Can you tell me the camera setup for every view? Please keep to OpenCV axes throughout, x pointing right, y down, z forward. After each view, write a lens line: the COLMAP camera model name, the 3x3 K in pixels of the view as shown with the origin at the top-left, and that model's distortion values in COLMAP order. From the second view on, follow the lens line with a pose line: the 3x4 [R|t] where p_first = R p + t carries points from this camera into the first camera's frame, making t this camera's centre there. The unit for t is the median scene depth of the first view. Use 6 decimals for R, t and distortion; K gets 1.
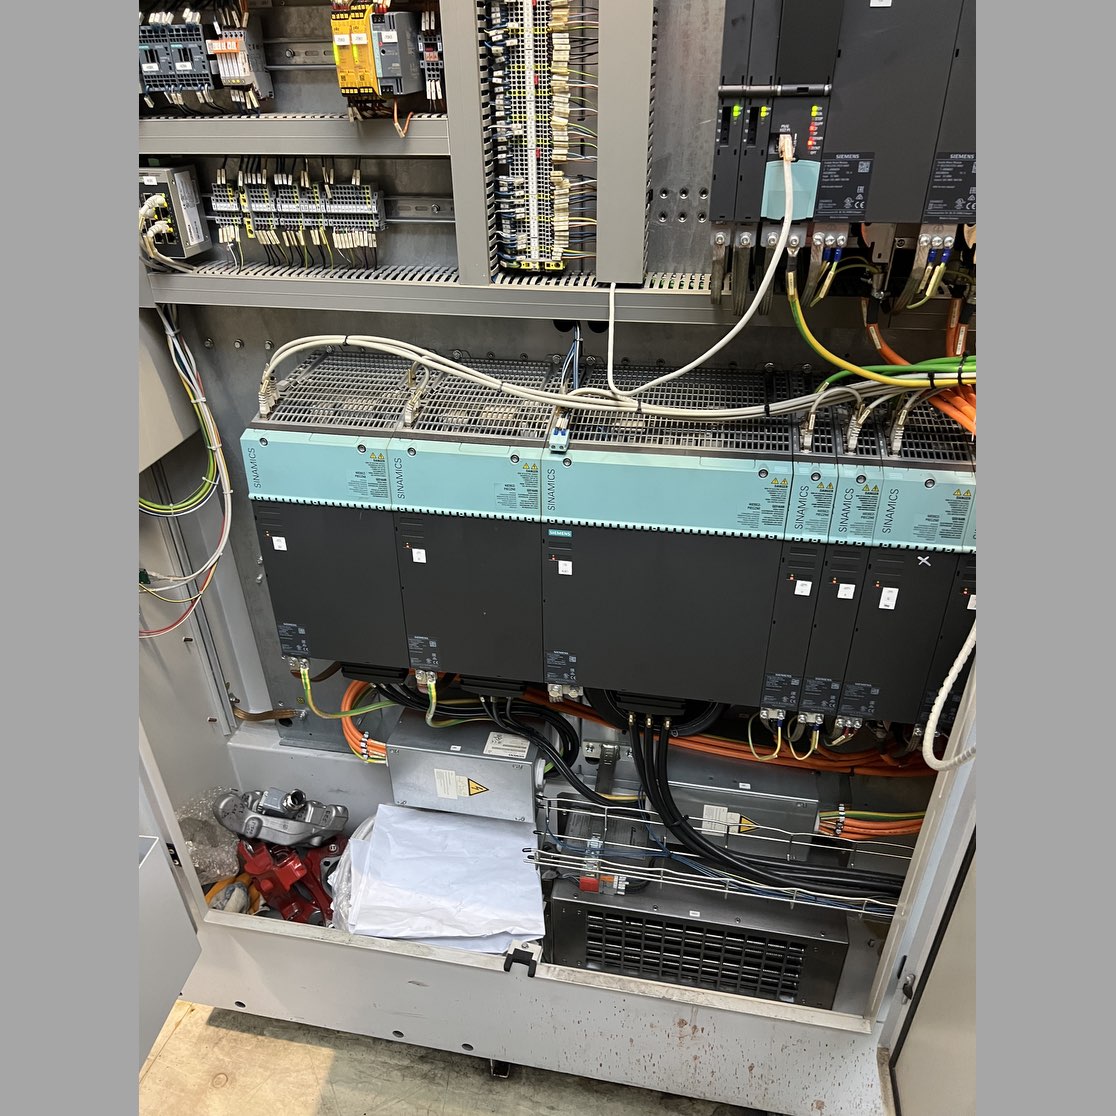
lens RADIAL K [[835.9, 0, 572.9], [0, 835.9, 558.9], [0, 0, 1]] dist [0.056190, -0.072845]
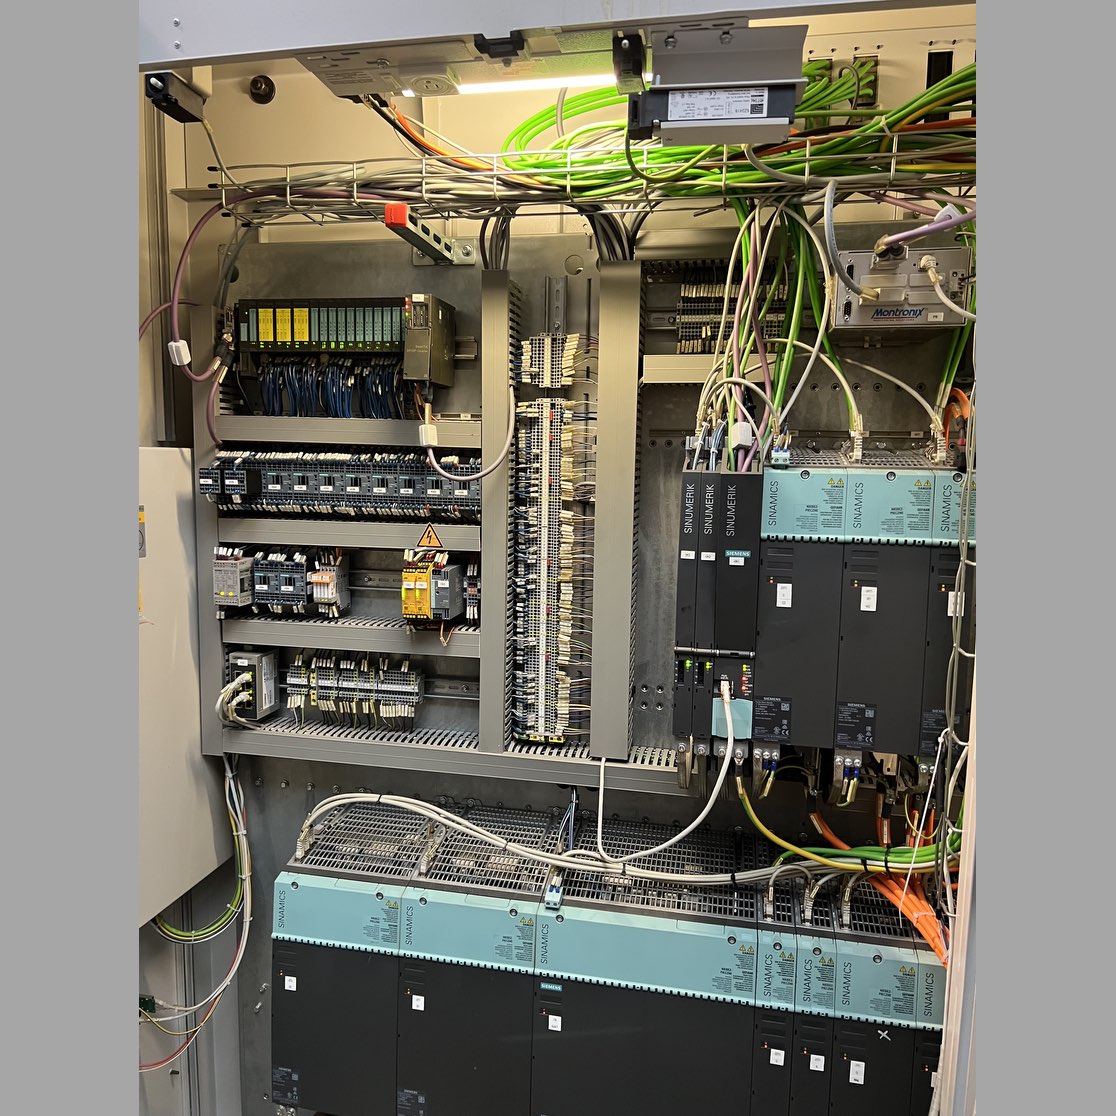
lens RADIAL K [[835.9, 0, 572.9], [0, 835.9, 558.9], [0, 0, 1]] dist [0.056190, -0.072845]
pose [[0.999409, 0.028024, -0.019901, 0.019545], [-0.033820, 0.905052, -0.423955, -0.071784], [0.006130, 0.424377, 0.905465, -0.229097]]
